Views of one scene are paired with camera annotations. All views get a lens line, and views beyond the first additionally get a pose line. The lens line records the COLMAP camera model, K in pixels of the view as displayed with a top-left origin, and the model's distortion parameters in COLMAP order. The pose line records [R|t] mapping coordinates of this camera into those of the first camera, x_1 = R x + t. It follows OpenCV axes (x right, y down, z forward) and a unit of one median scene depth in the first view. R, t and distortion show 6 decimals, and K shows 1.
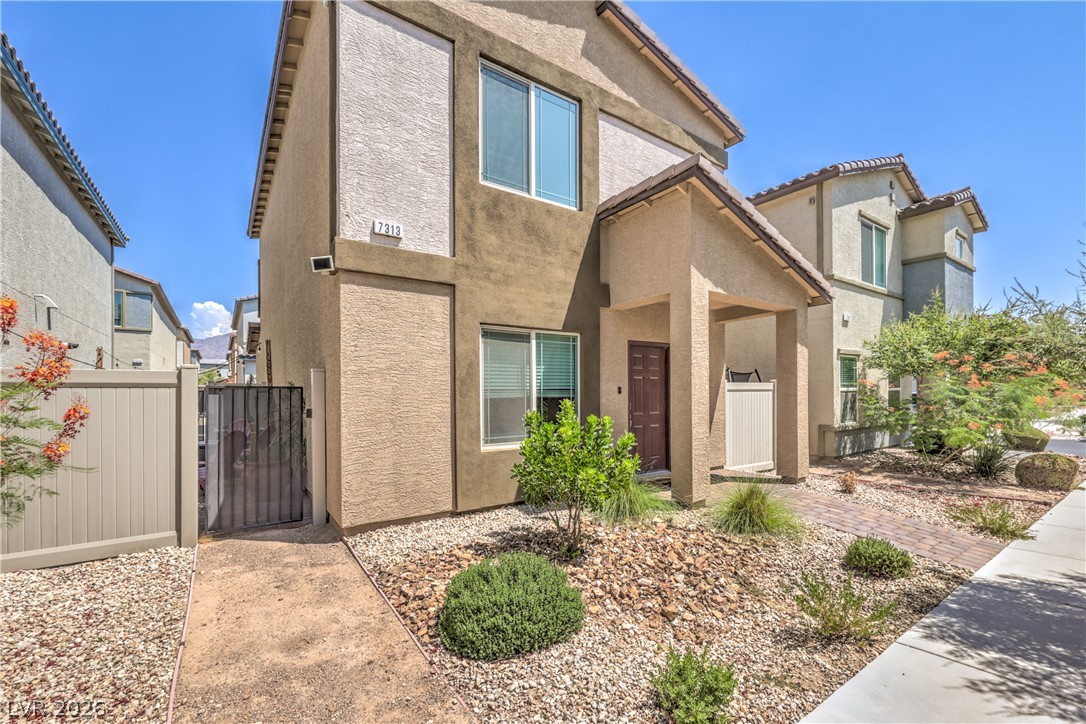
lens RADIAL K [[488.0, 0, 548.4], [0, 488.0, 380.9], [0, 0, 1]] dist [0.009580, 0.000013]
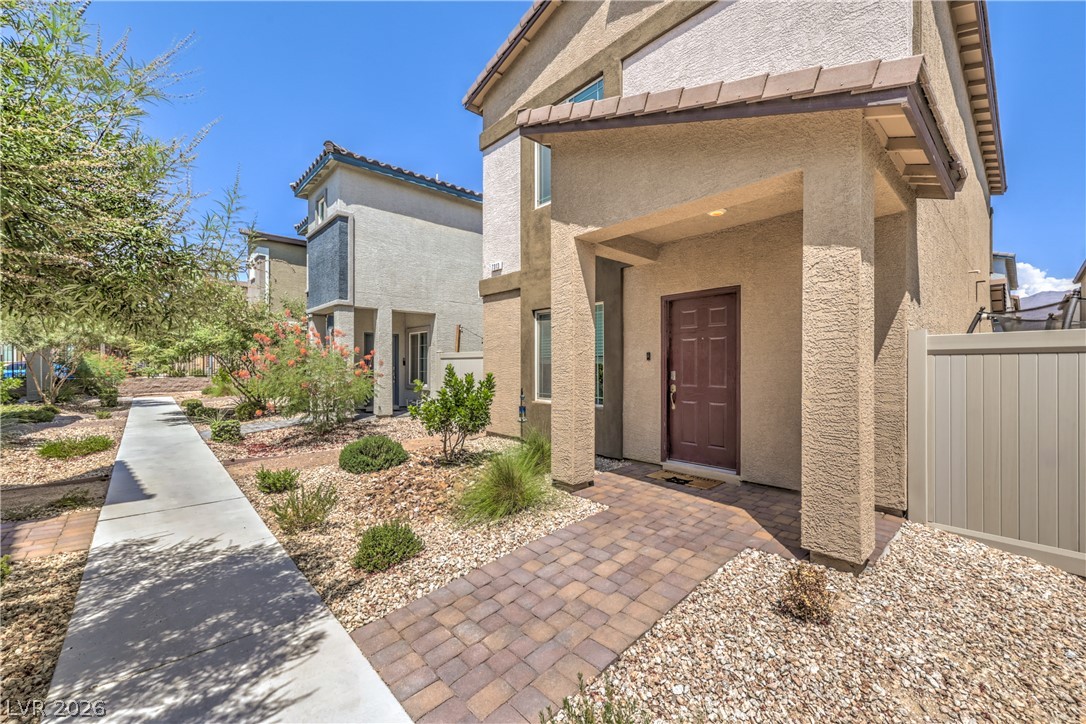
lens RADIAL K [[439.2, 0, 551.6], [0, 439.2, 354.1], [0, 0, 1]] dist [-0.002955, -0.000087]
pose [[0.098774, -0.015352, -0.994991, 1.119628], [0.030115, 0.999469, -0.012432, 0.024314], [0.994654, -0.028736, 0.099184, 0.924080]]
